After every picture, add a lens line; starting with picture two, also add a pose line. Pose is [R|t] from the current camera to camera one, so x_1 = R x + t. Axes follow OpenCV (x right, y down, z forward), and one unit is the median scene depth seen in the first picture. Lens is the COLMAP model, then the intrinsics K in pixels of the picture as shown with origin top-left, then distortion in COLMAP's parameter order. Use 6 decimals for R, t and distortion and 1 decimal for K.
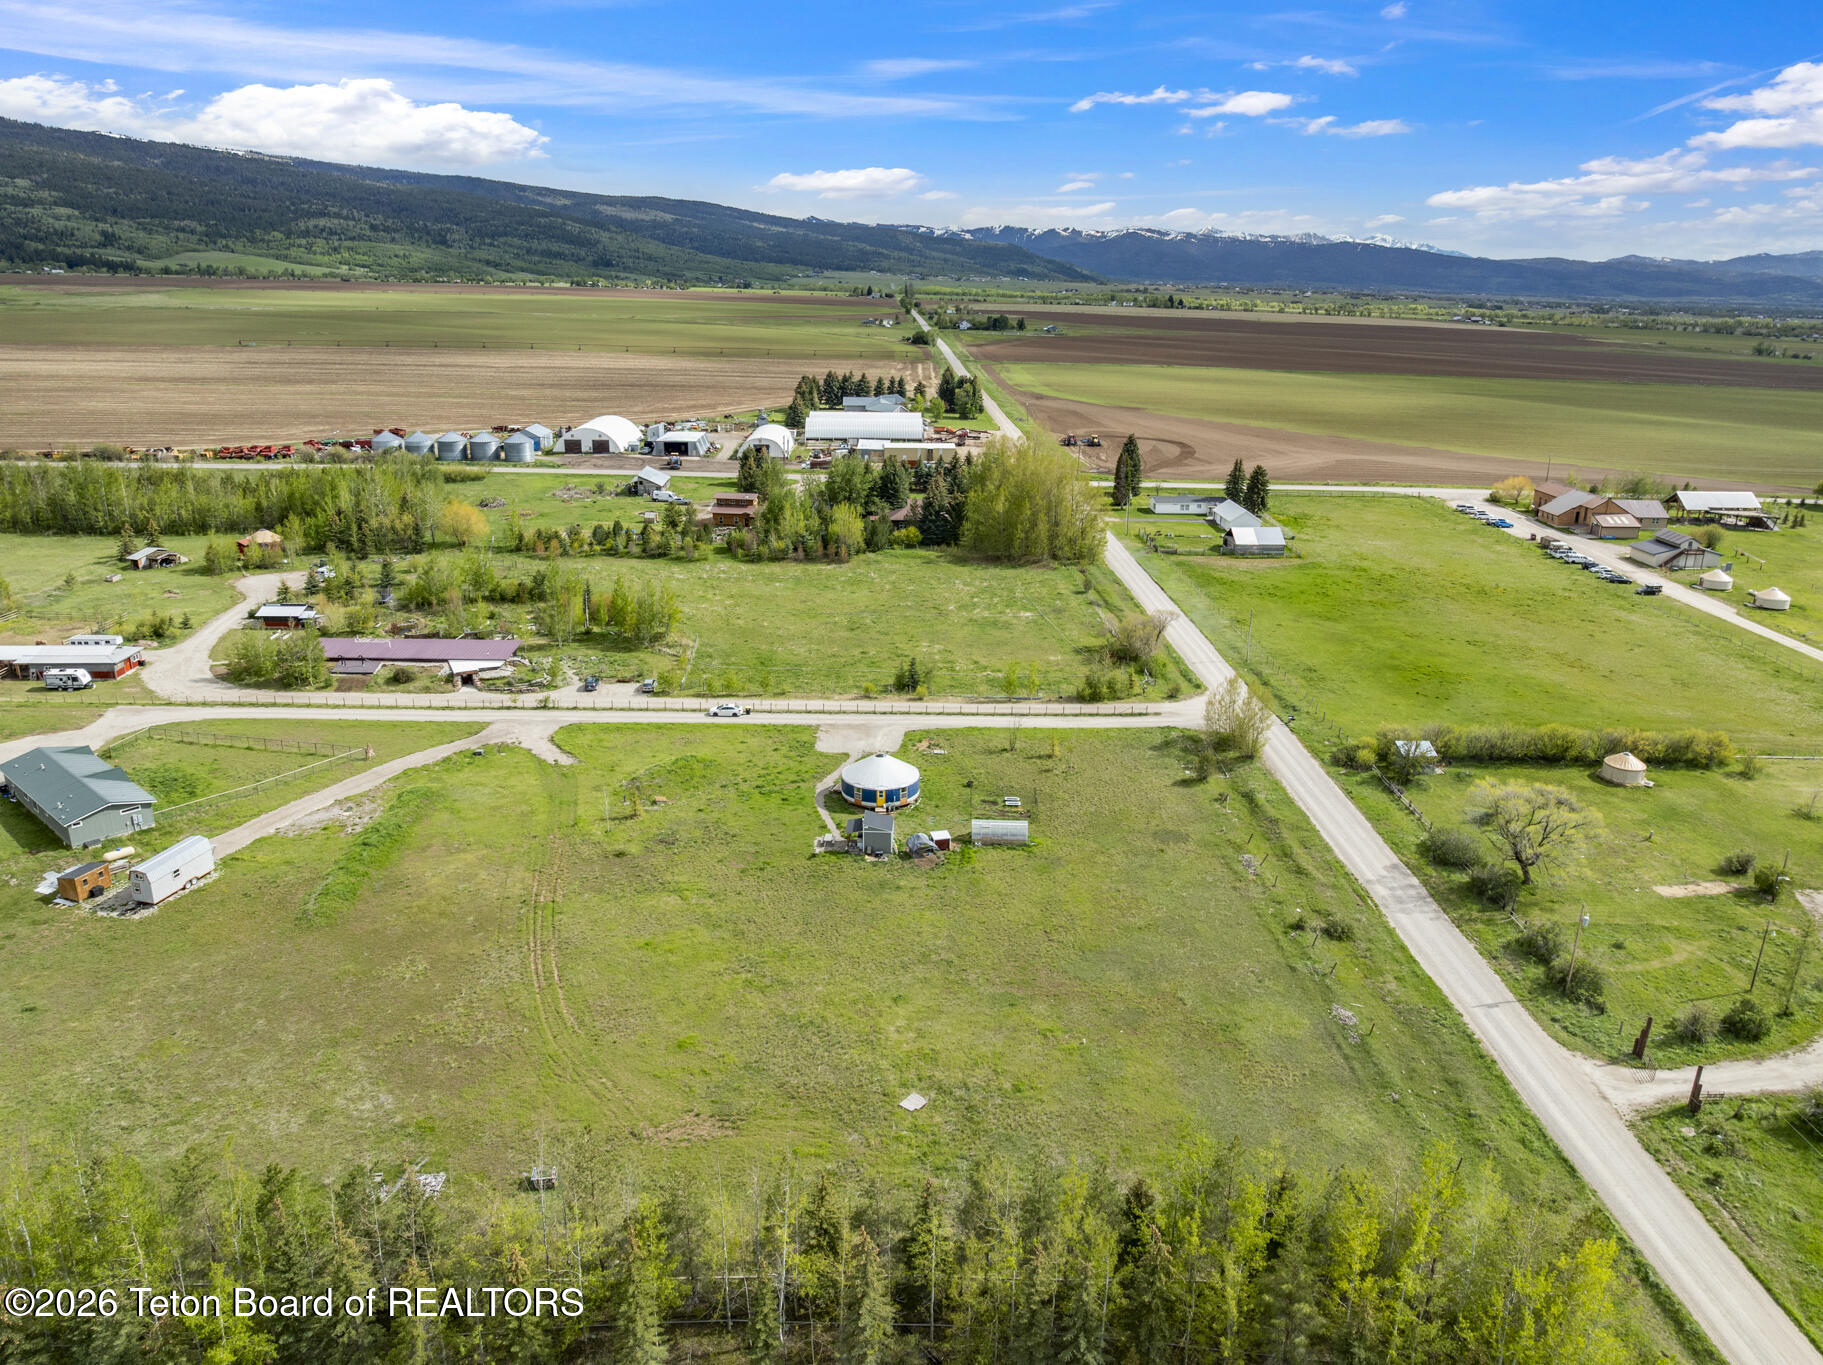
lens RADIAL K [[1279.0, 0, 911.5], [0, 1279.0, 682.5], [0, 0, 1]] dist [-0.043278, 0.012987]
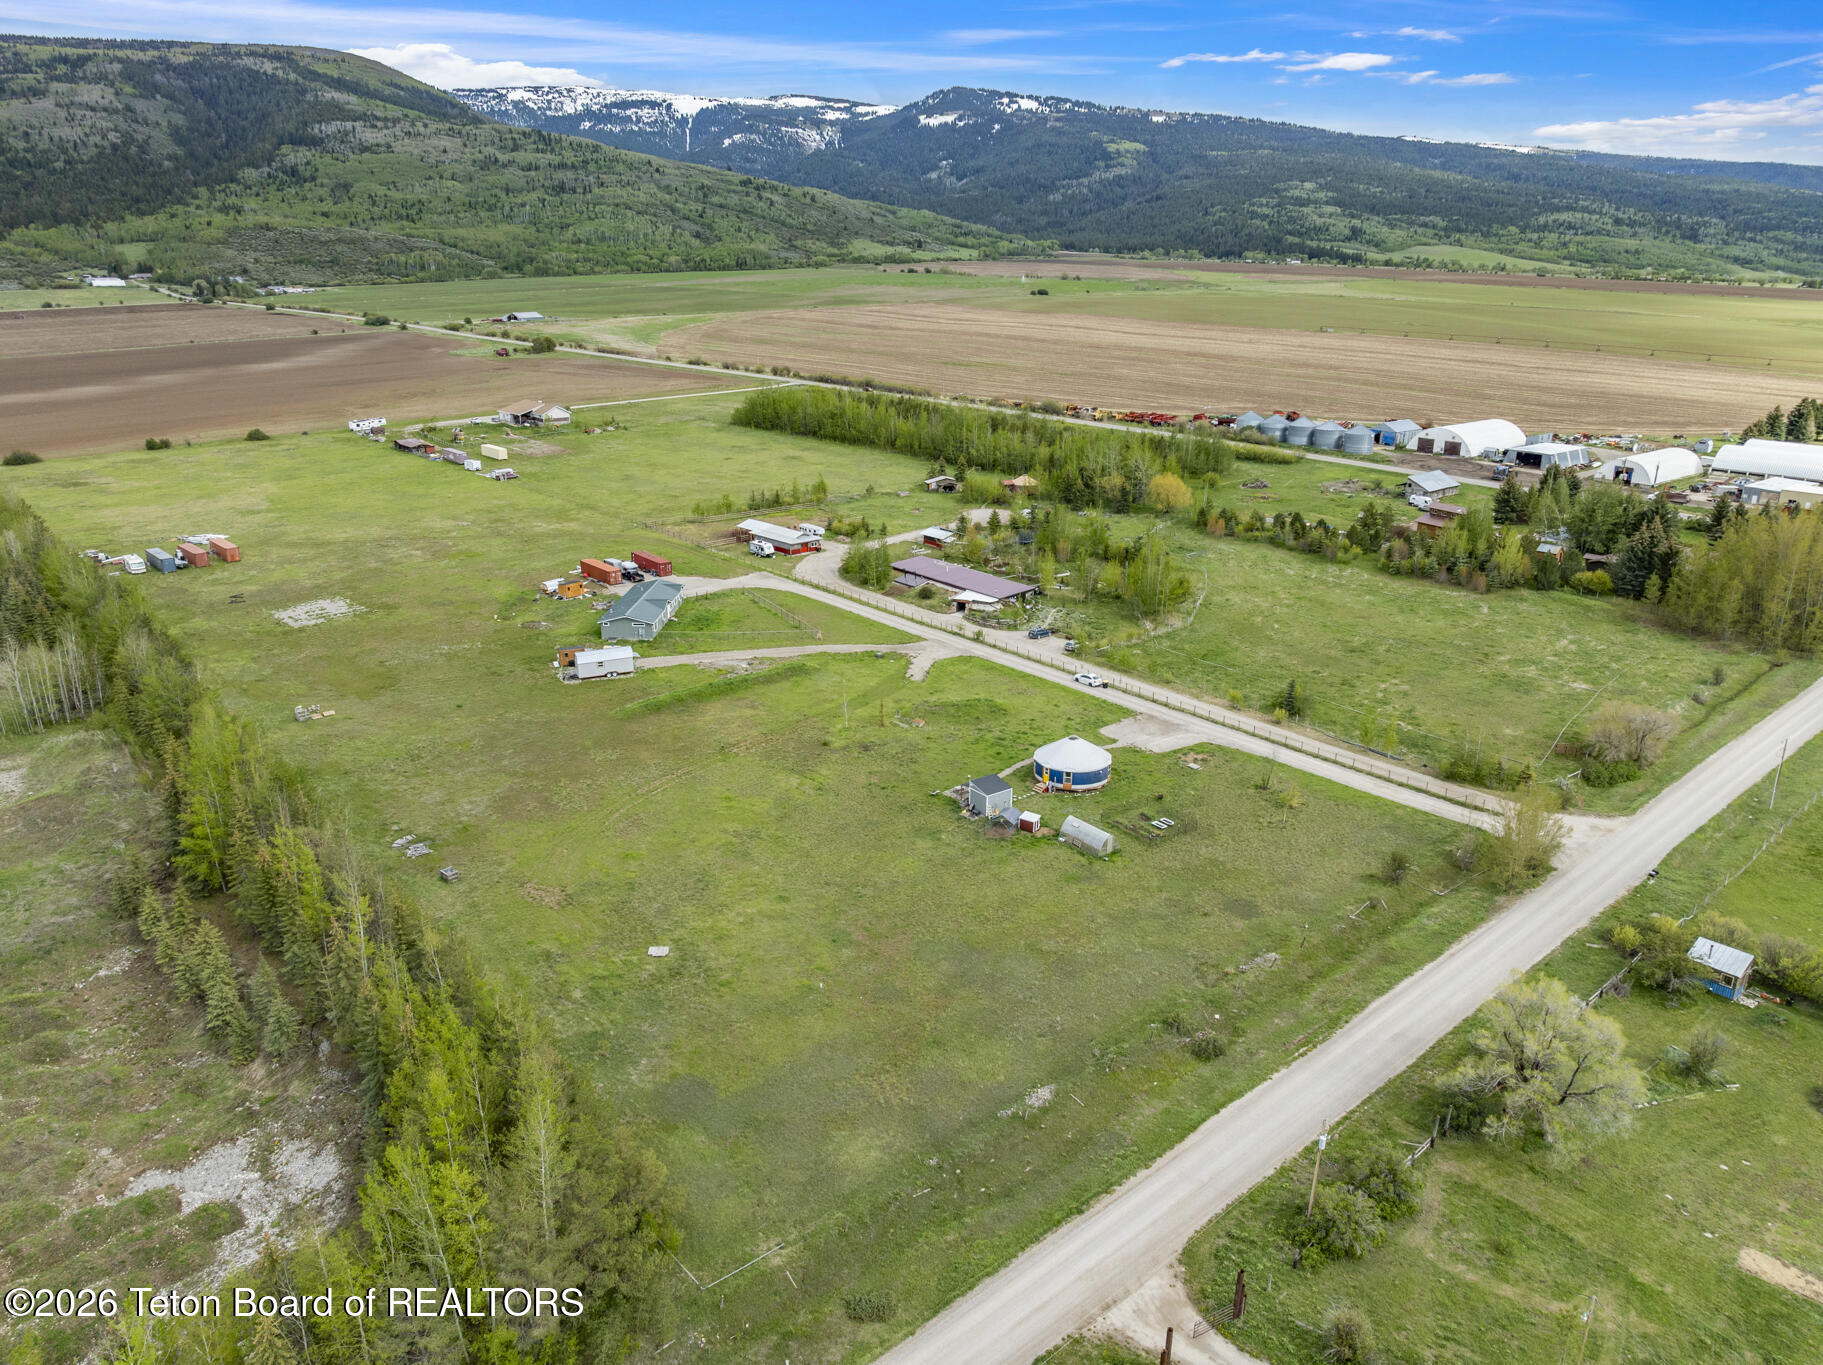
lens RADIAL K [[1293.0, 0, 911.2], [0, 1293.0, 641.4], [0, 0, 1]] dist [-0.039473, 0.003499]
pose [[0.626589, 0.215191, -0.749052, 0.531529], [-0.236659, 0.968277, 0.080203, -0.056734], [0.742549, 0.127016, 0.657638, 0.181908]]
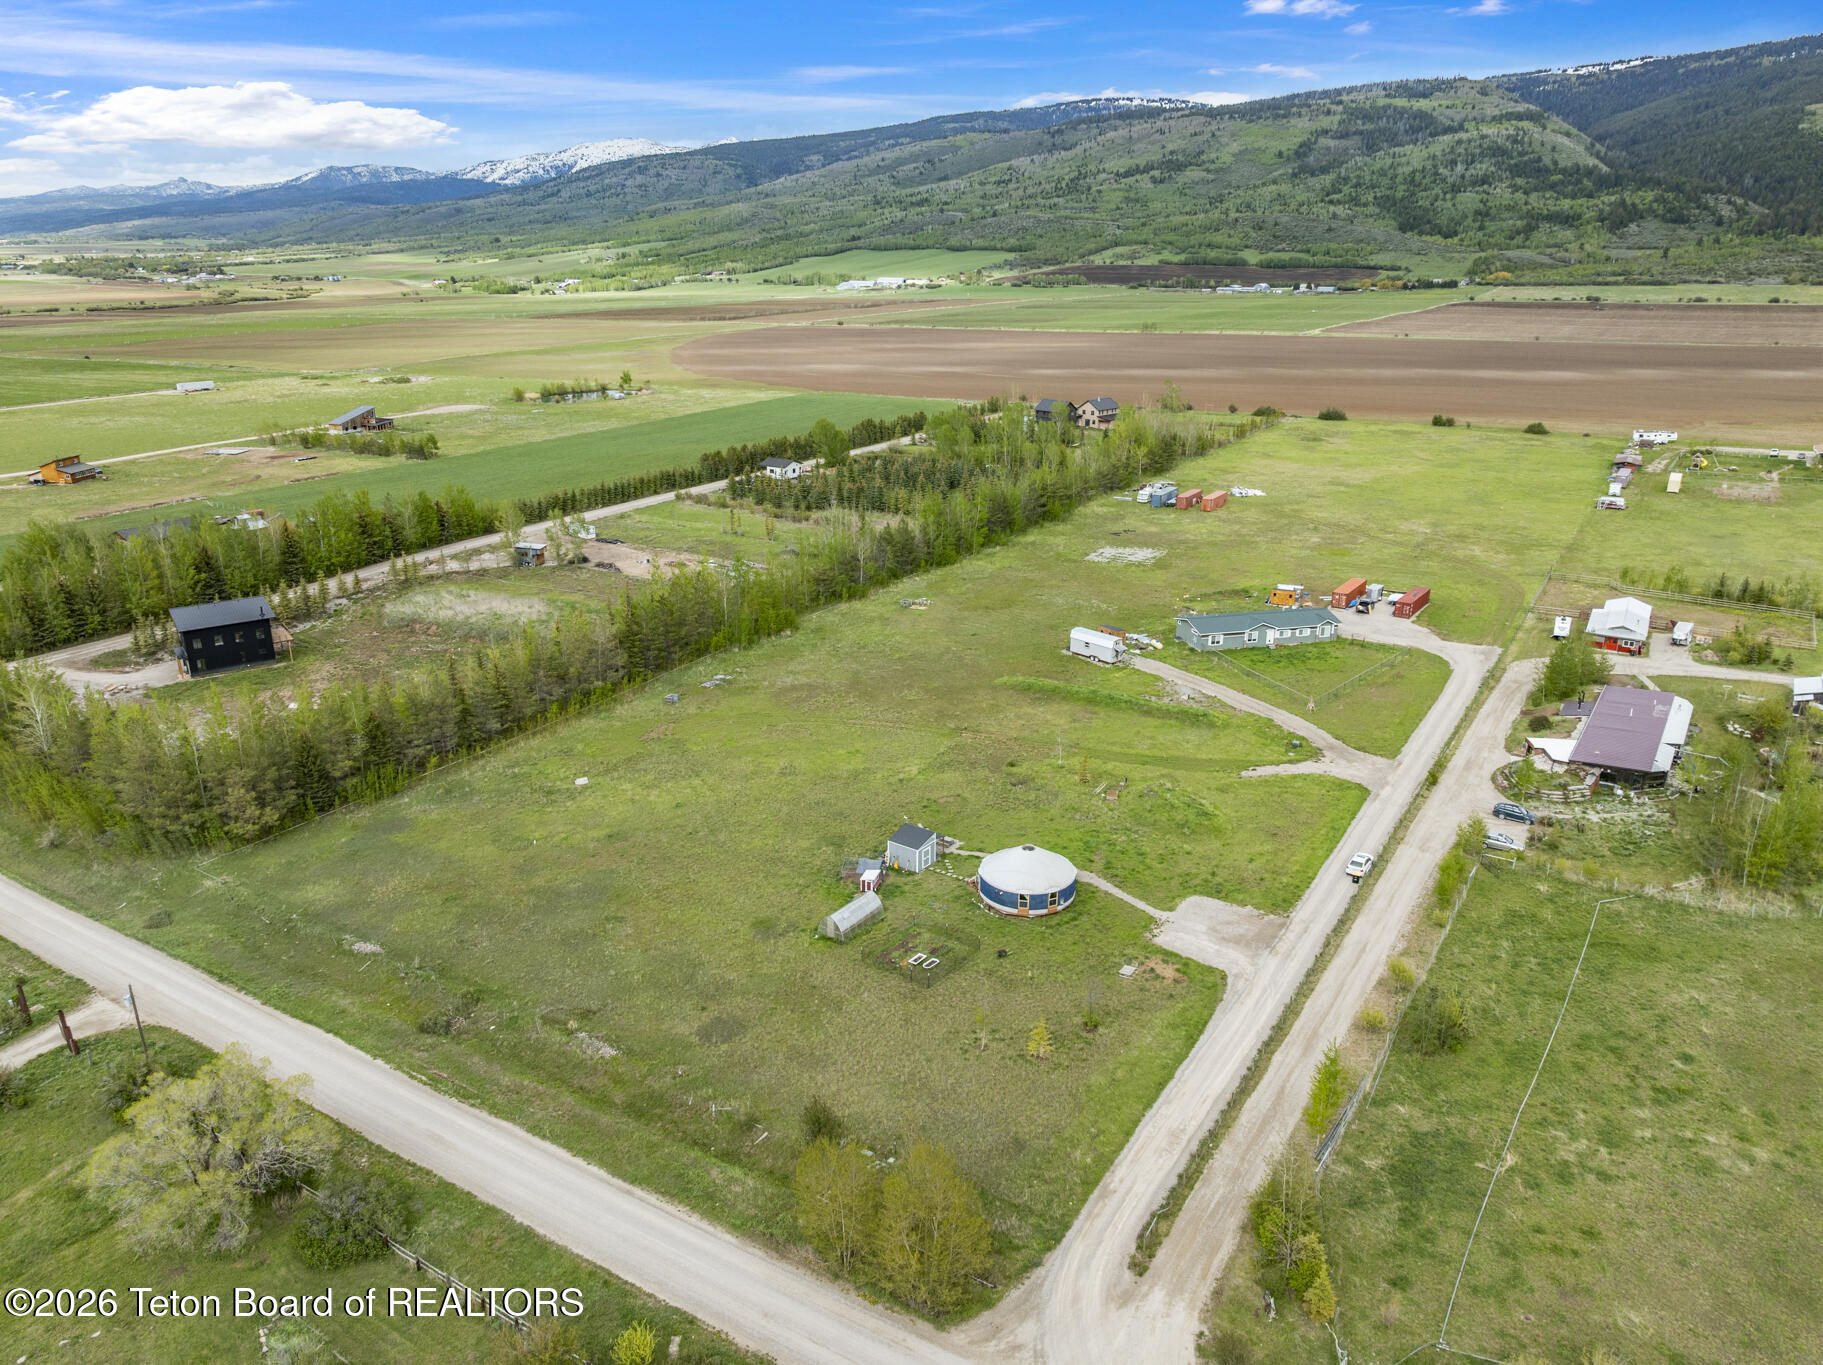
lens RADIAL K [[1279.0, 0, 911.5], [0, 1279.0, 682.5], [0, 0, 1]] dist [-0.043278, 0.012987]
pose [[-0.559184, 0.257787, -0.787946, 0.514874], [-0.265268, 0.844828, 0.464649, -0.317980], [0.785459, 0.468841, -0.404032, 1.003458]]
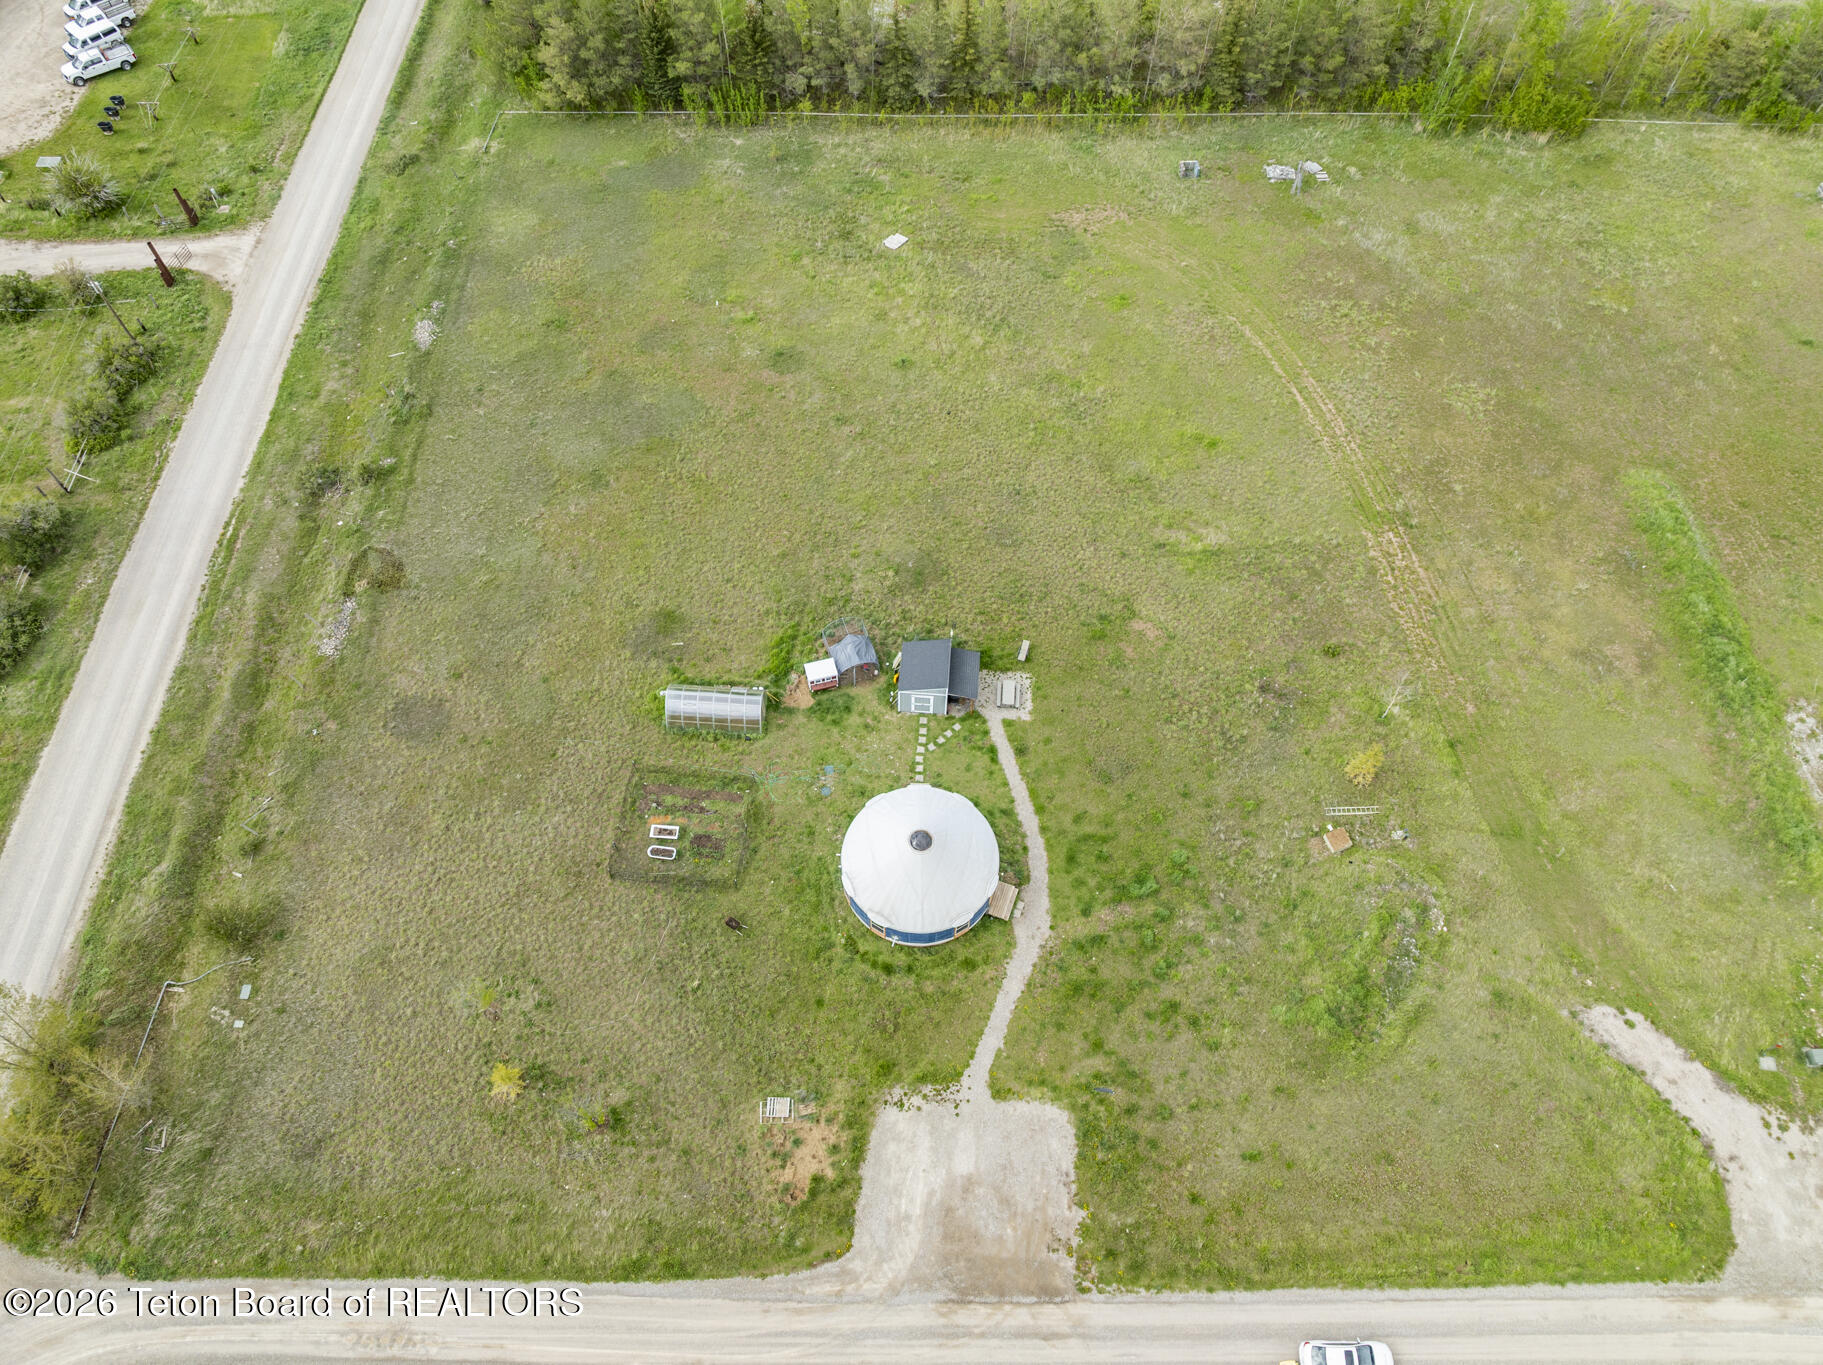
lens RADIAL K [[1279.0, 0, 911.5], [0, 1279.0, 682.5], [0, 0, 1]] dist [-0.043278, 0.012987]
pose [[-0.999119, -0.041905, -0.002115, -0.014230], [-0.011946, 0.235757, 0.971739, -0.348535], [-0.040222, 0.970908, -0.236050, 0.869721]]
